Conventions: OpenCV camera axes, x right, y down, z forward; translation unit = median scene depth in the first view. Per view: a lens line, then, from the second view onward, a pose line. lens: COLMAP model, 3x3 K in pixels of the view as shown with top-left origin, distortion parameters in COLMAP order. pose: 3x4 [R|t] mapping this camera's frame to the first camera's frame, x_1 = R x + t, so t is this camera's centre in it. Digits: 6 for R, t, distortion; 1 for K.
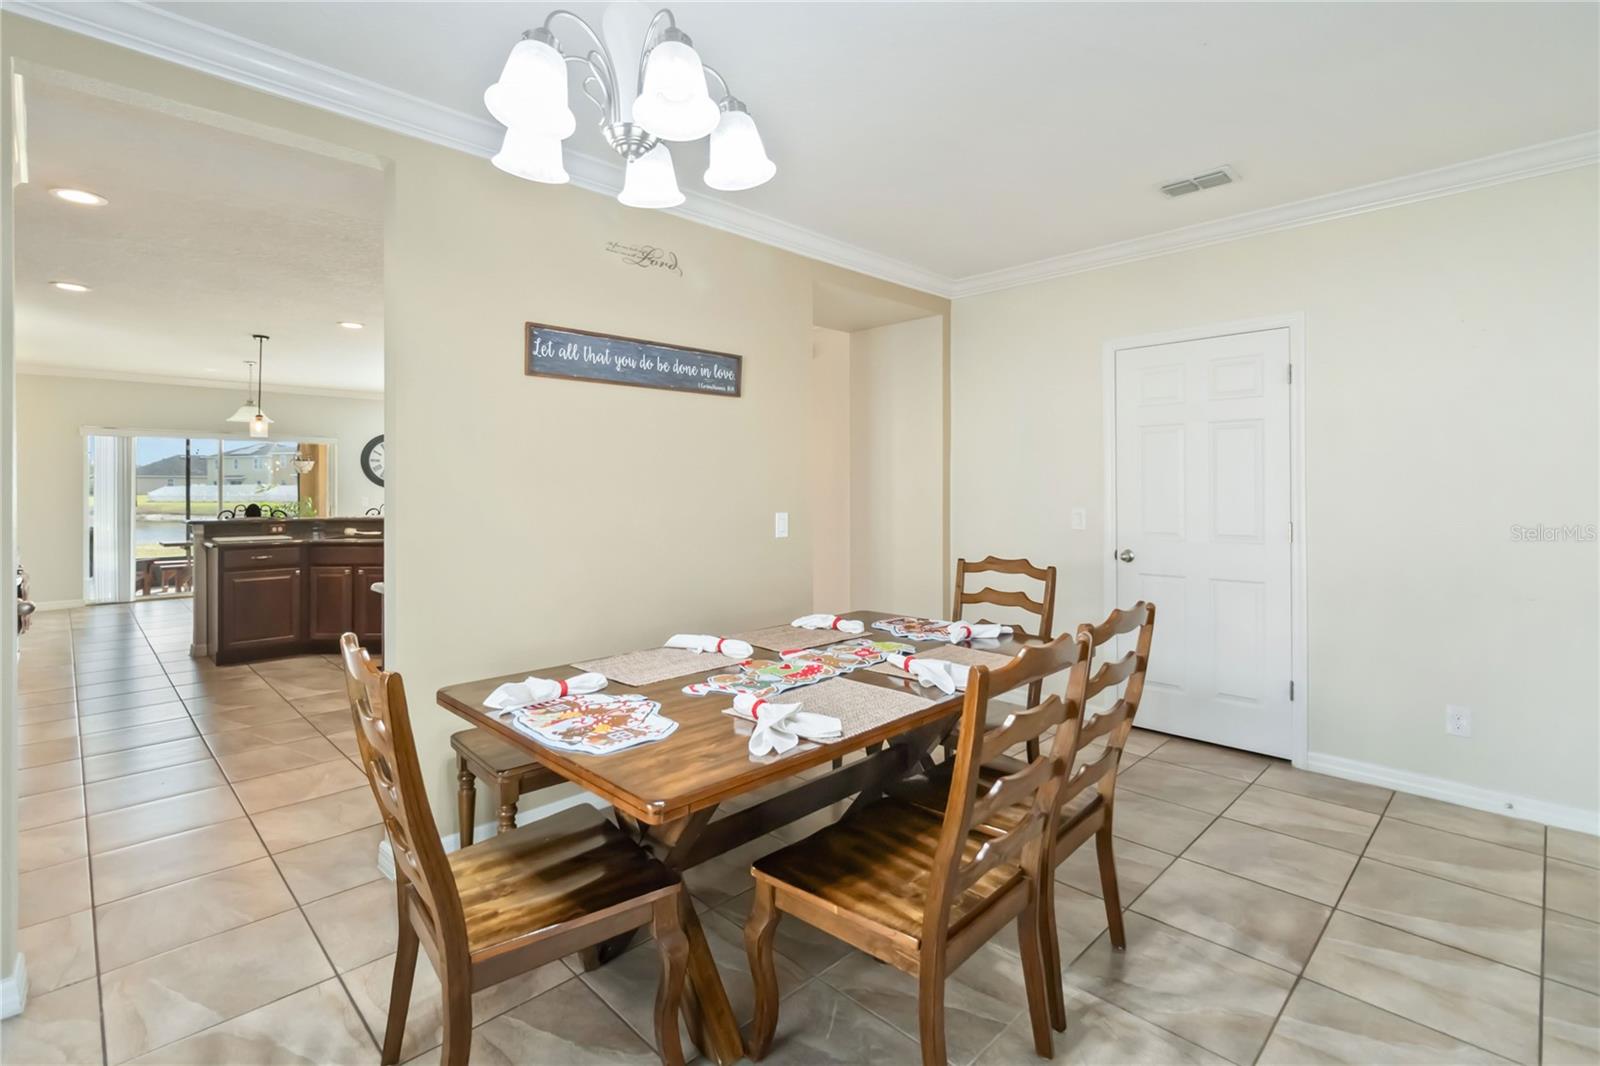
lens RADIAL K [[741.6, 0, 803.3], [0, 741.6, 486.9], [0, 0, 1]] dist [-0.000852, 0.000205]
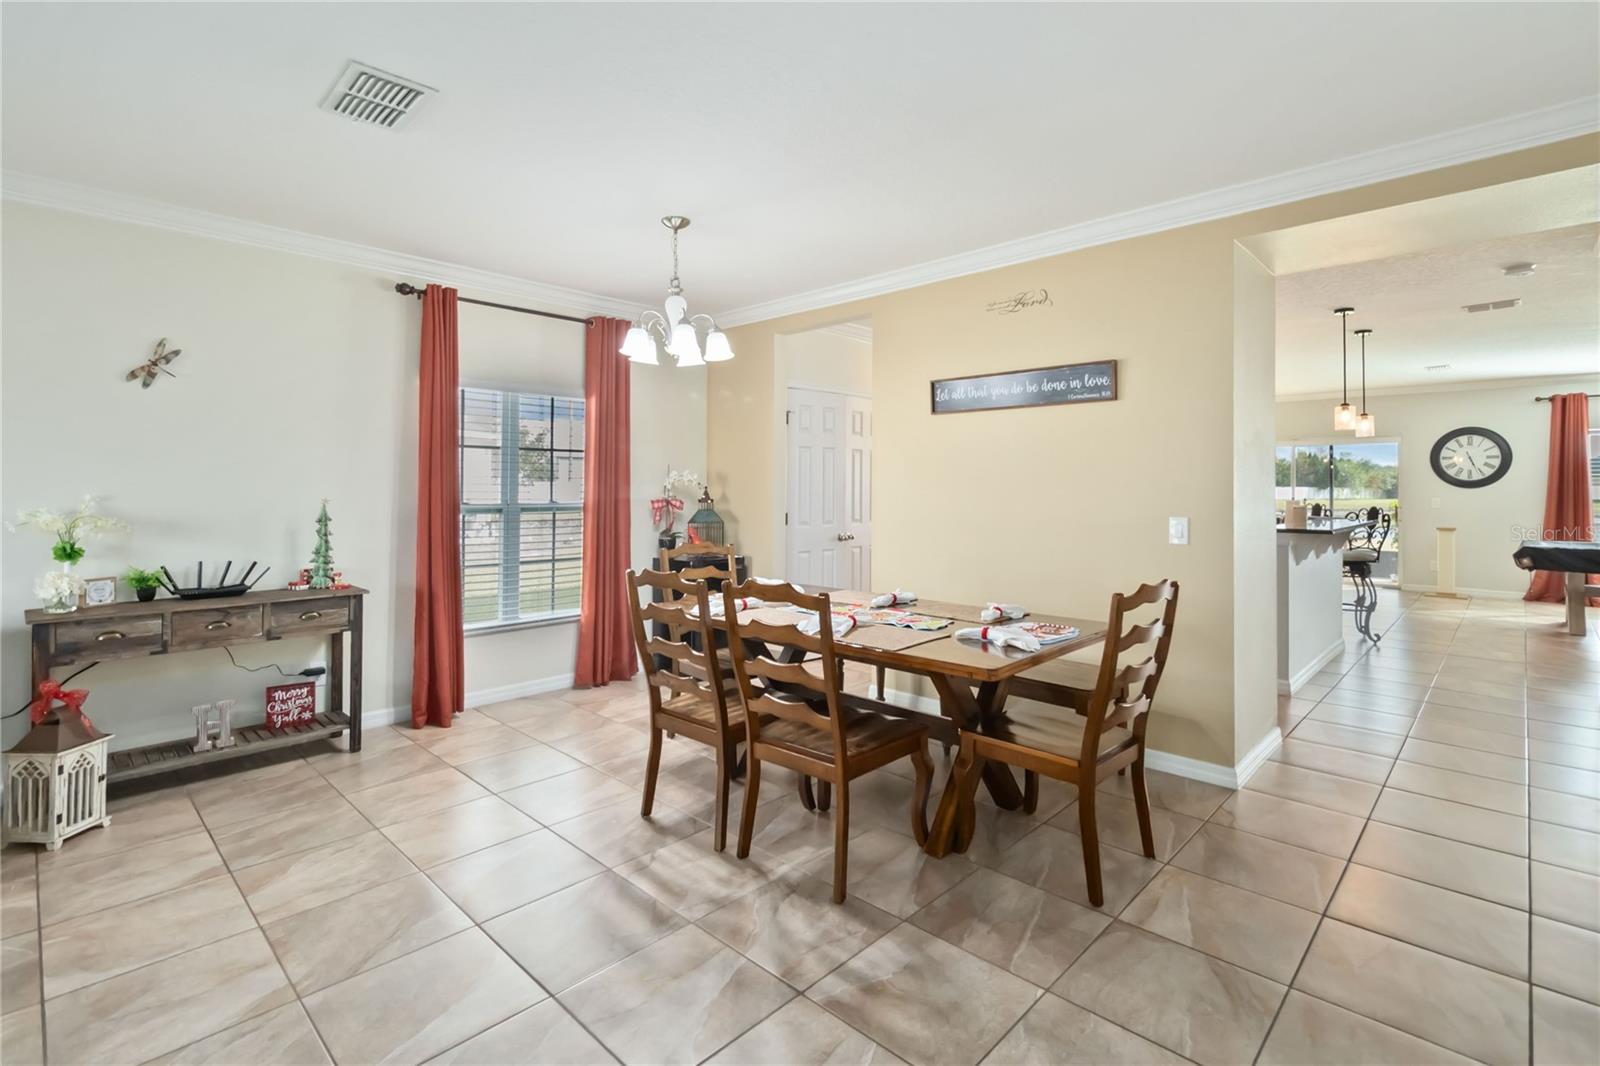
lens RADIAL K [[741.6, 0, 803.3], [0, 741.6, 486.9], [0, 0, 1]] dist [-0.000852, 0.000205]
pose [[0.023631, 0.004542, -0.999710, 0.959644], [-0.003807, 0.999983, 0.004453, -0.004927], [0.999713, 0.003700, 0.023648, 0.570847]]
